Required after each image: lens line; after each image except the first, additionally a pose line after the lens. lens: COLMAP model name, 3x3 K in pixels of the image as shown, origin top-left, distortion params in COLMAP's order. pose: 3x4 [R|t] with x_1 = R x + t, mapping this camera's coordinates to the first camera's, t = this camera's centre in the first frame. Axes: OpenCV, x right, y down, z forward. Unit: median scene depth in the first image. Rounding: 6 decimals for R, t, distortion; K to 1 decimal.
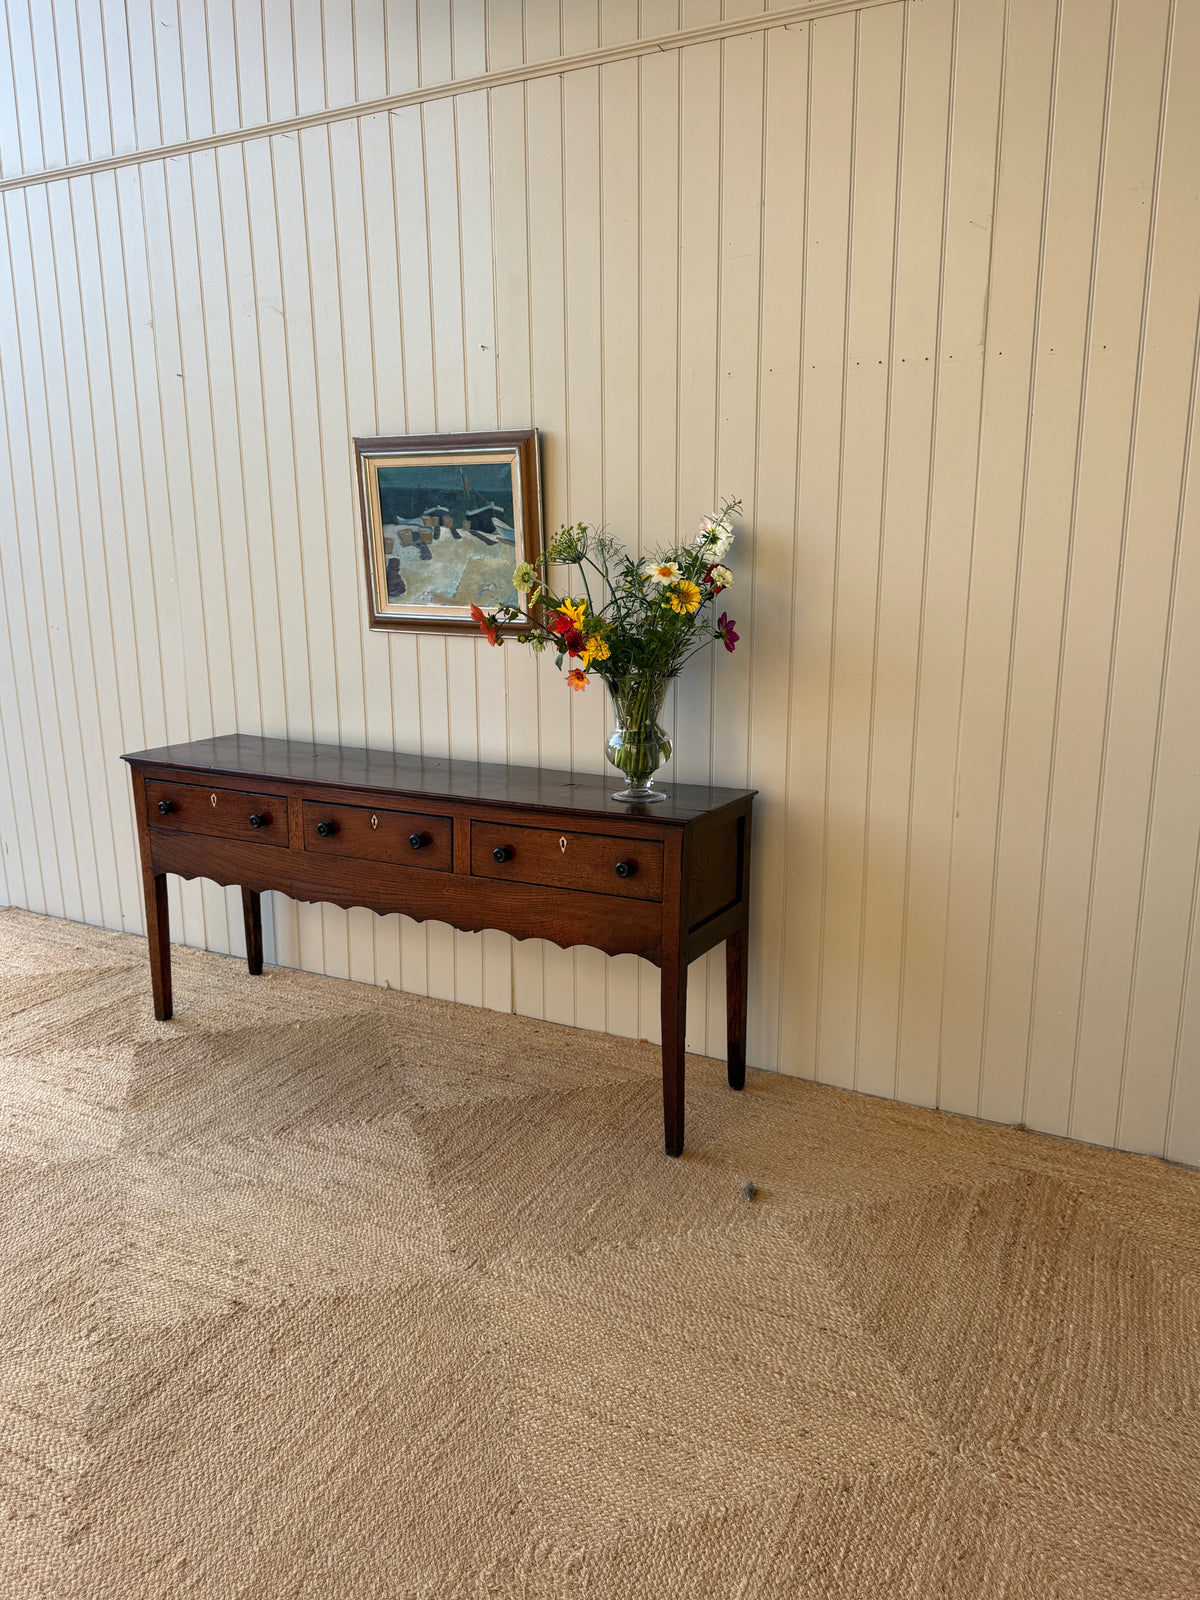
lens RADIAL K [[1130.0, 0, 625.9], [0, 1130.0, 811.1], [0, 0, 1]] dist [0.043404, -0.052658]
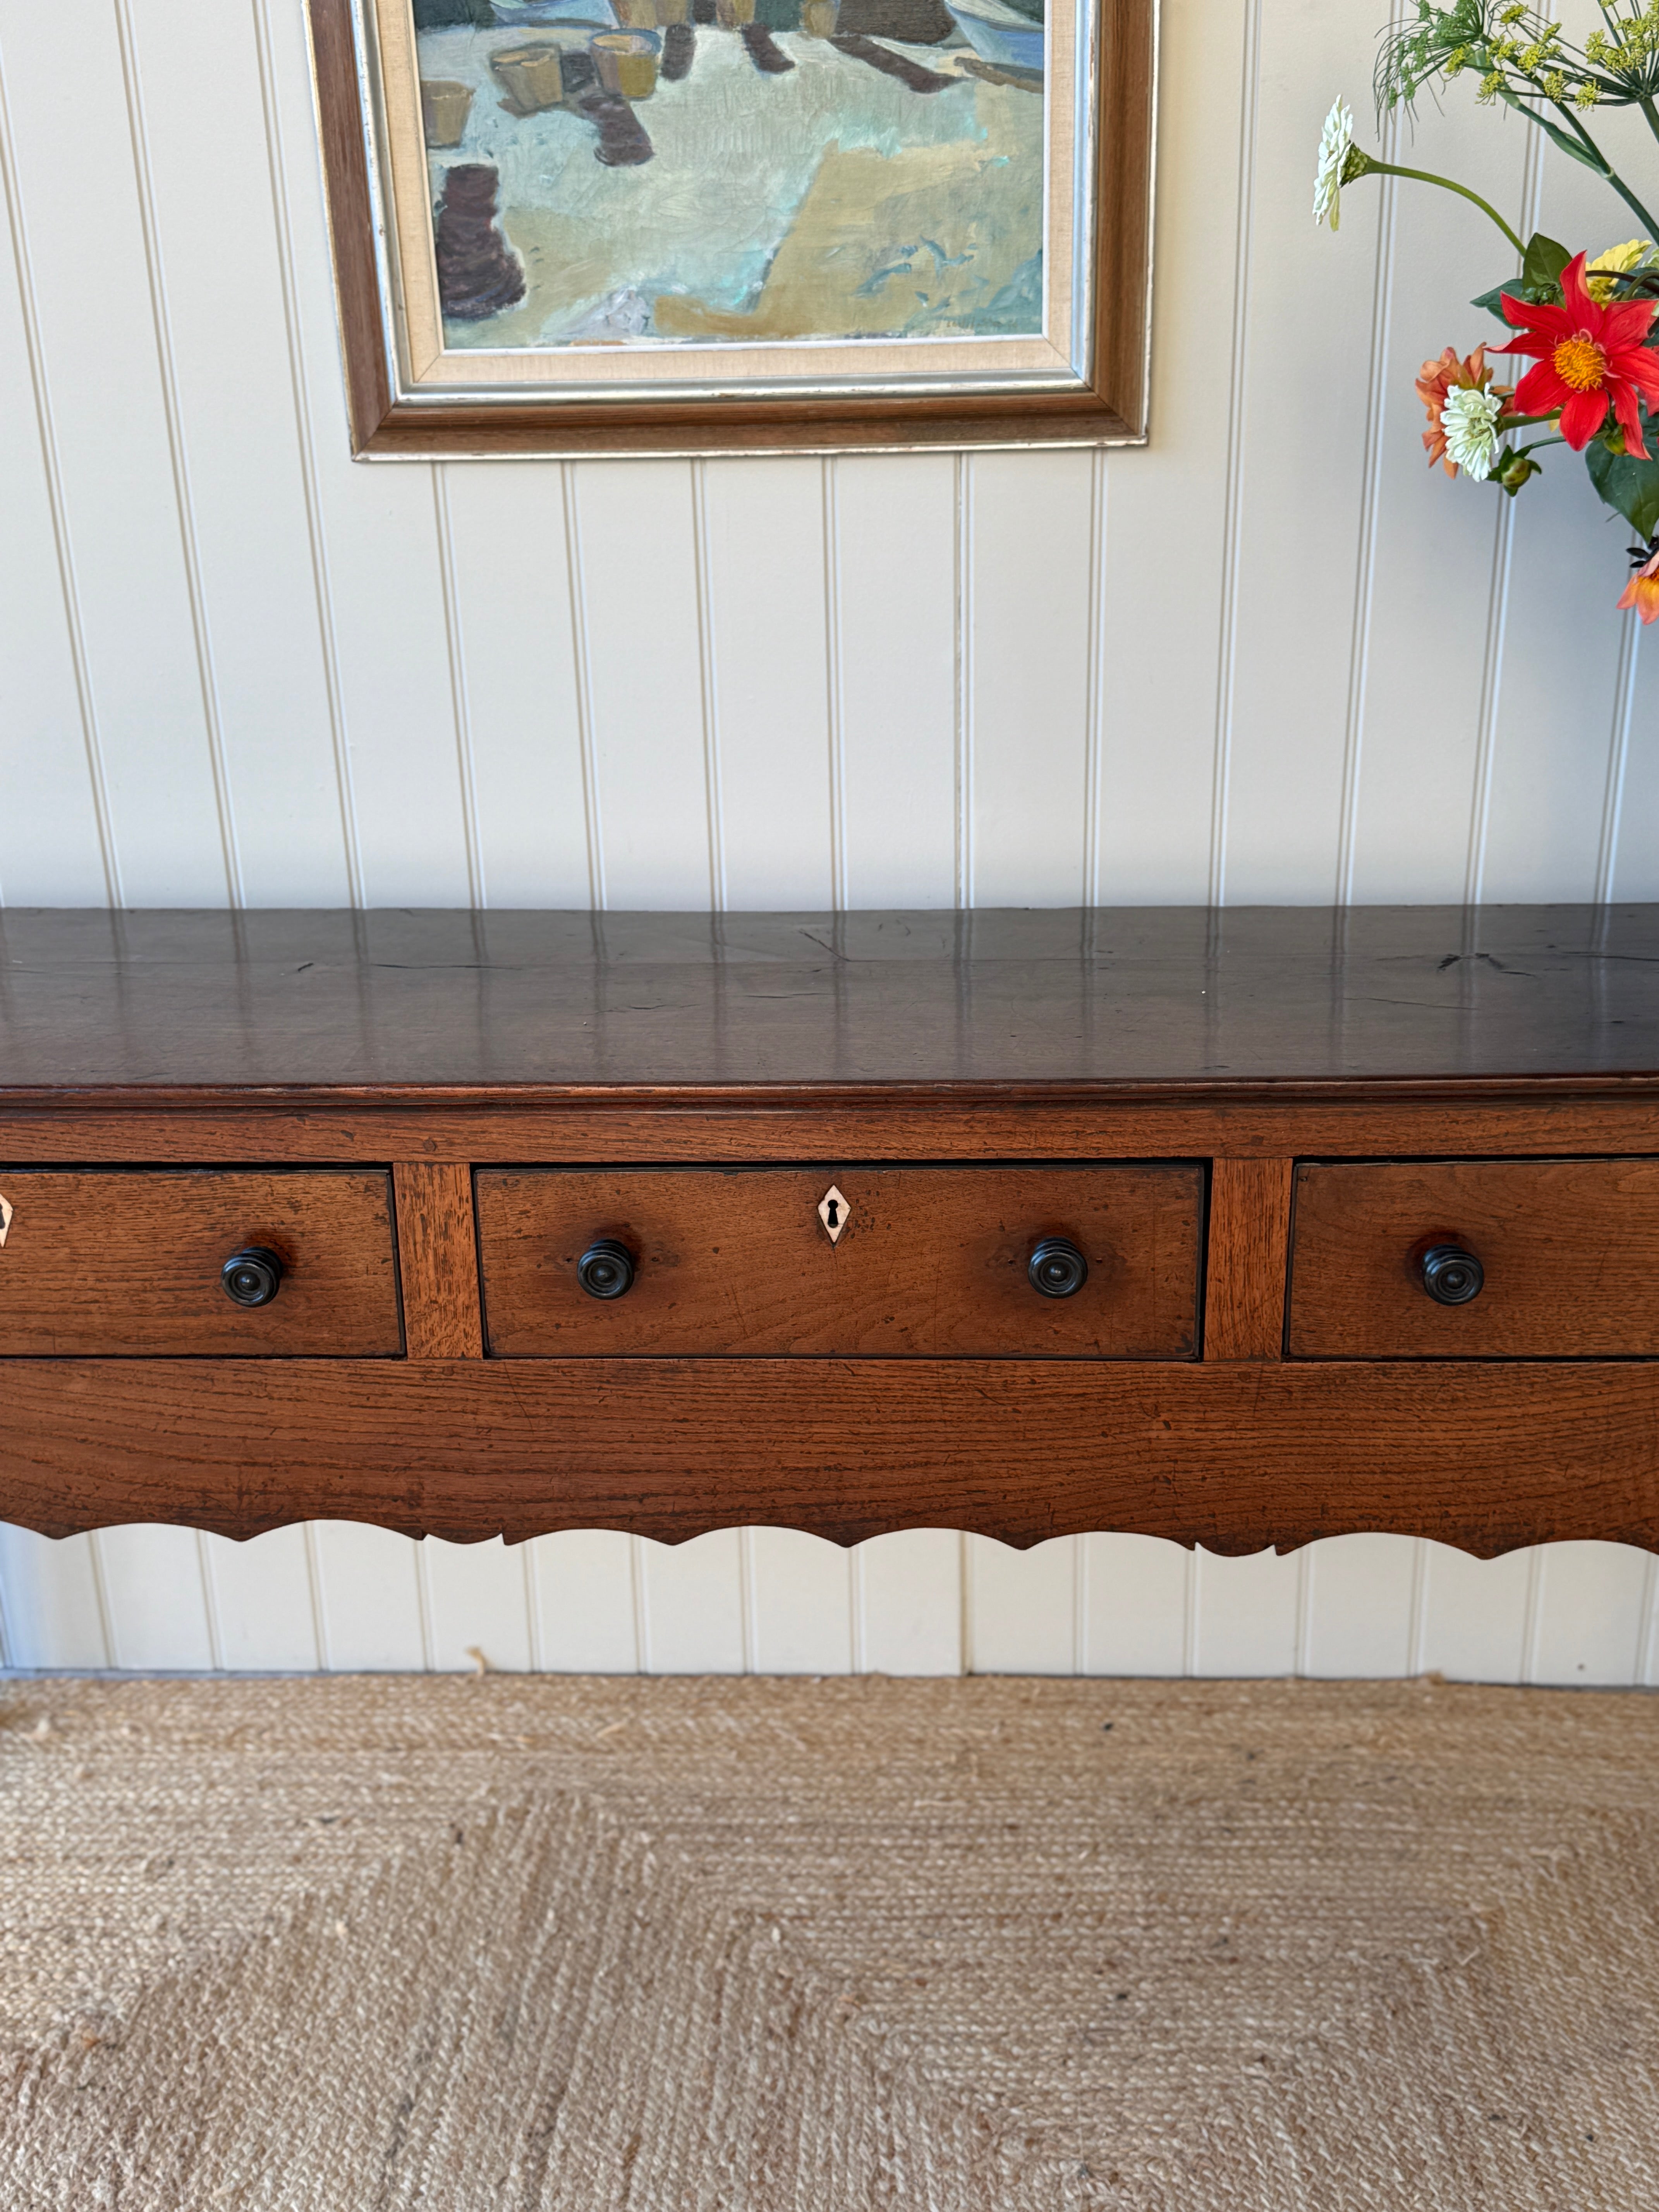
lens RADIAL K [[2295.4, 0, 819.4], [0, 2295.4, 1137.2], [0, 0, 1]] dist [0.026491, 0.000000]
pose [[0.922206, -0.166639, 0.348952, -0.376765], [0.118886, 0.980860, 0.154210, -0.081900], [-0.367970, -0.100728, 0.924366, 0.491140]]
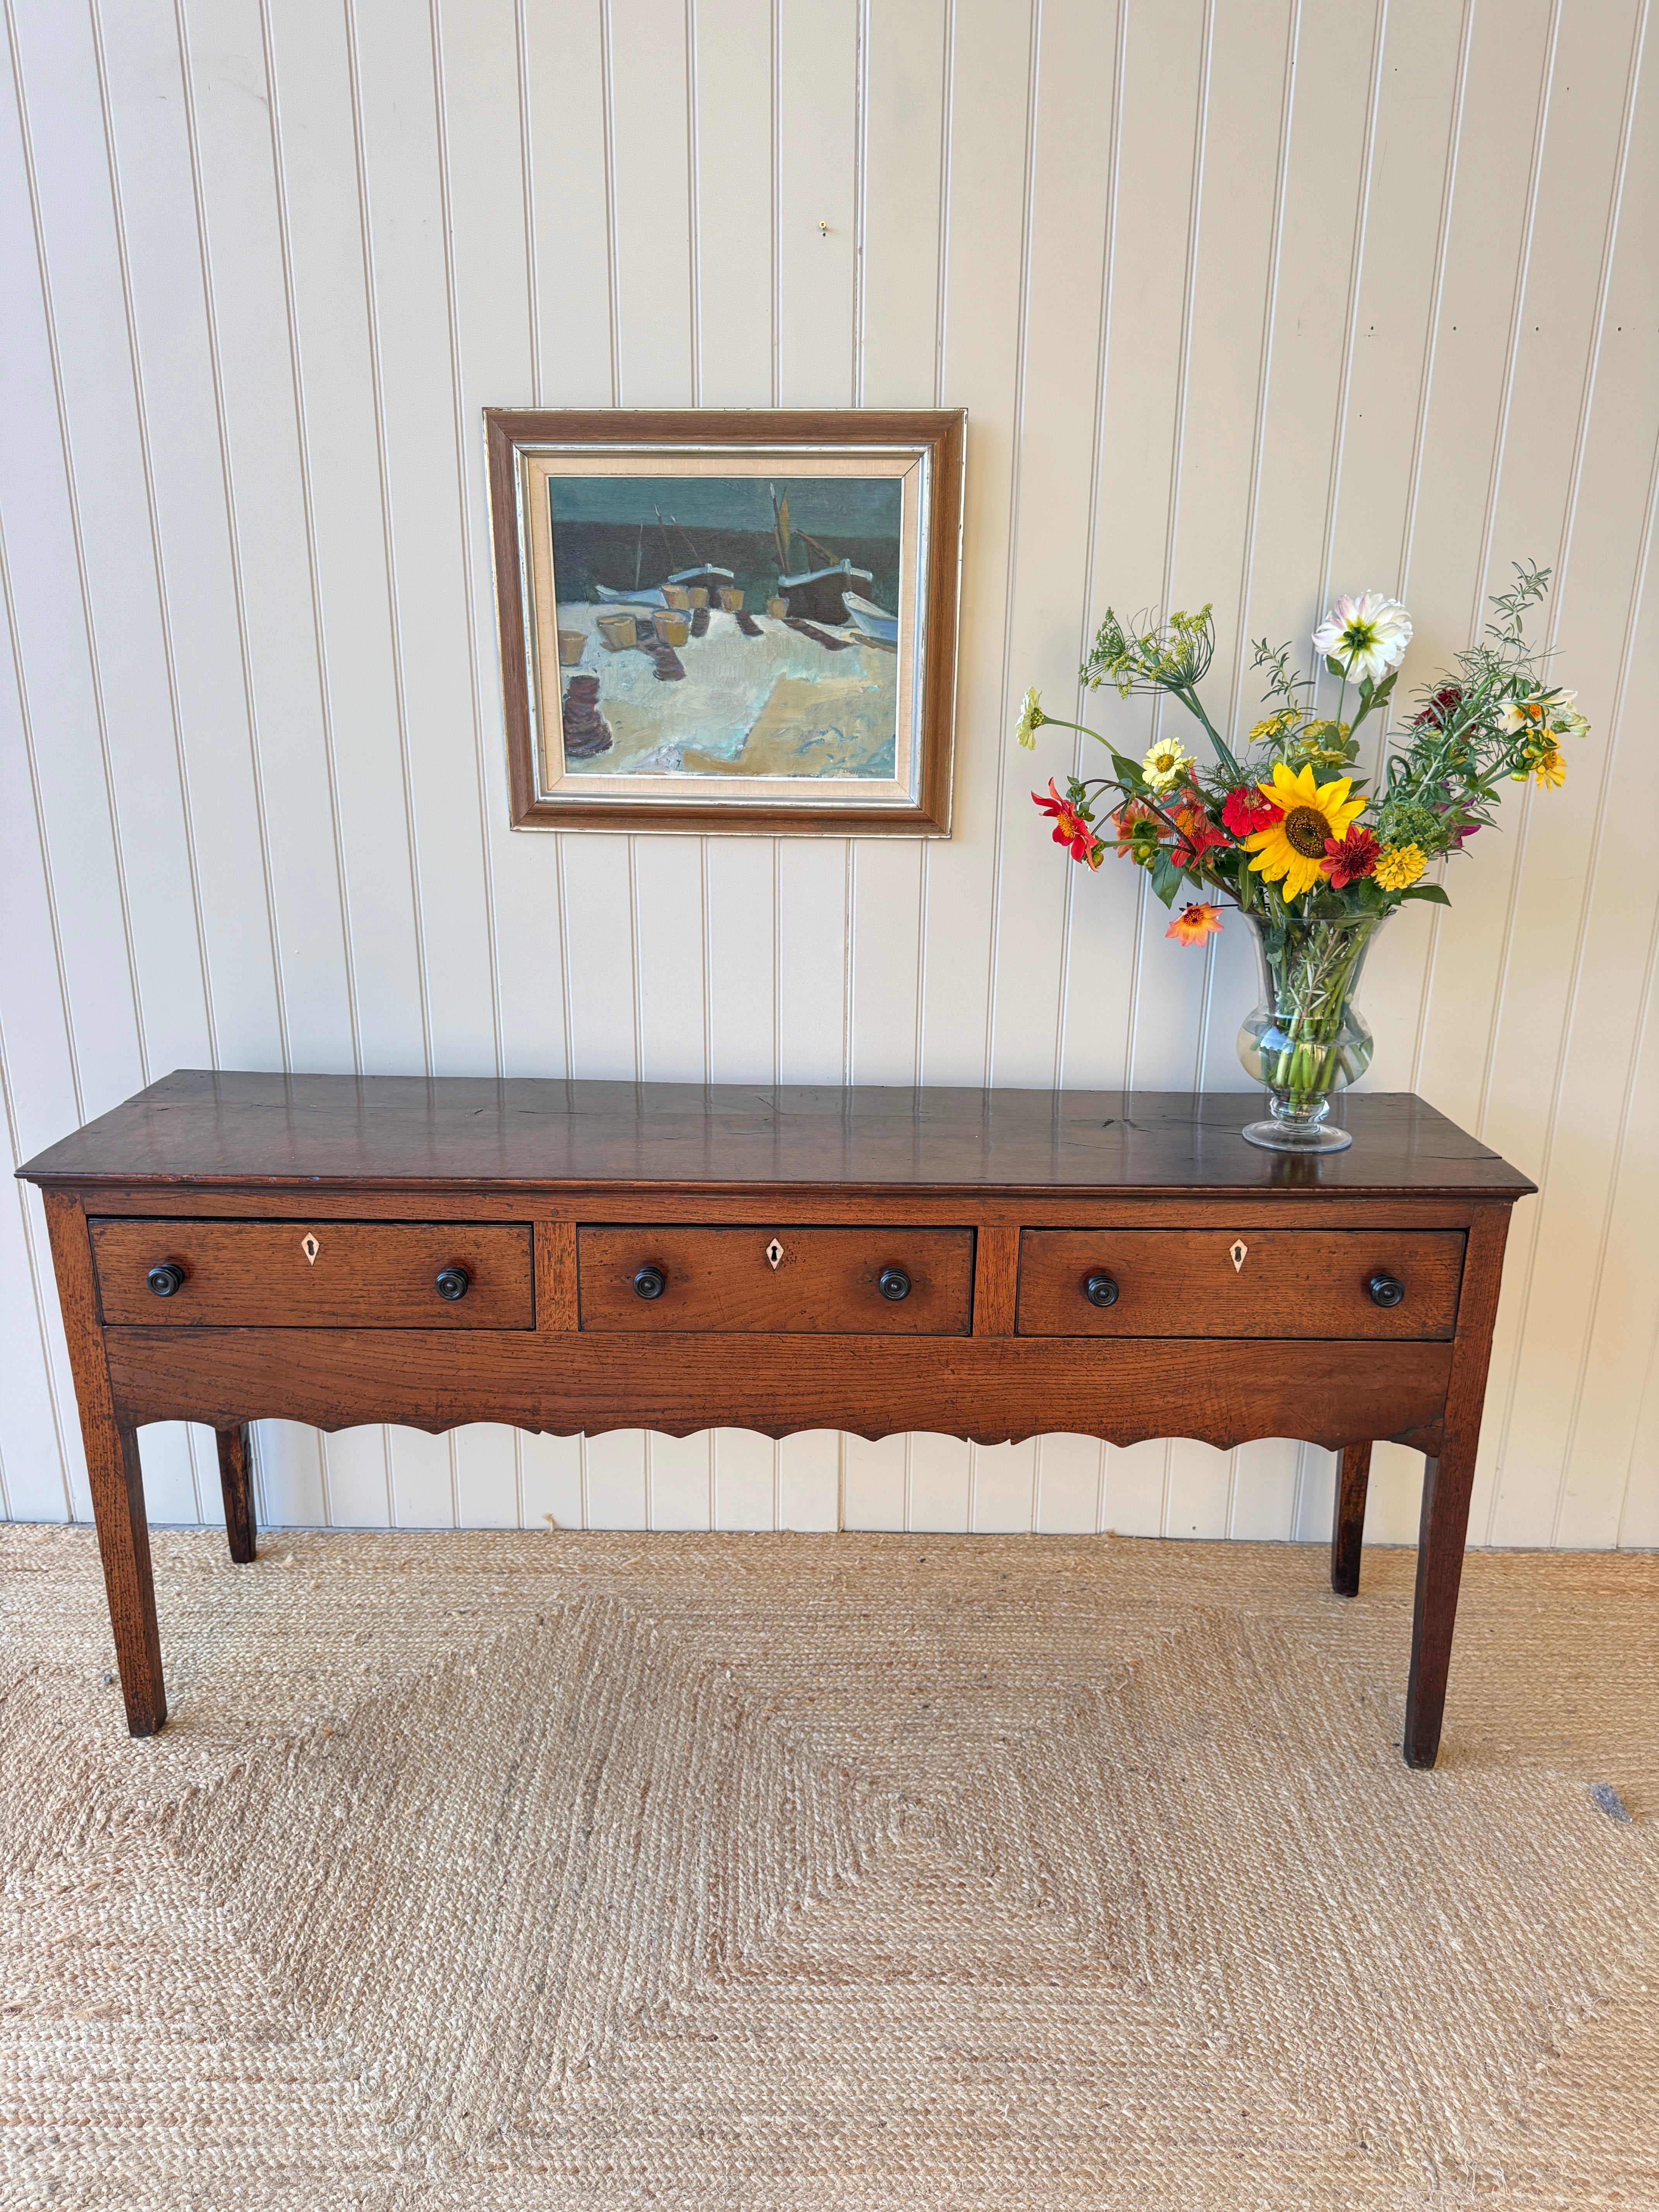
lens RADIAL K [[1562.2, 0, 833.7], [0, 1562.2, 1122.0], [0, 0, 1]] dist [0.043404, -0.052658]
pose [[0.903600, -0.124408, 0.409914, -0.429868], [0.092304, 0.990967, 0.097286, -0.098822], [-0.418314, -0.050071, 0.906921, 0.376766]]
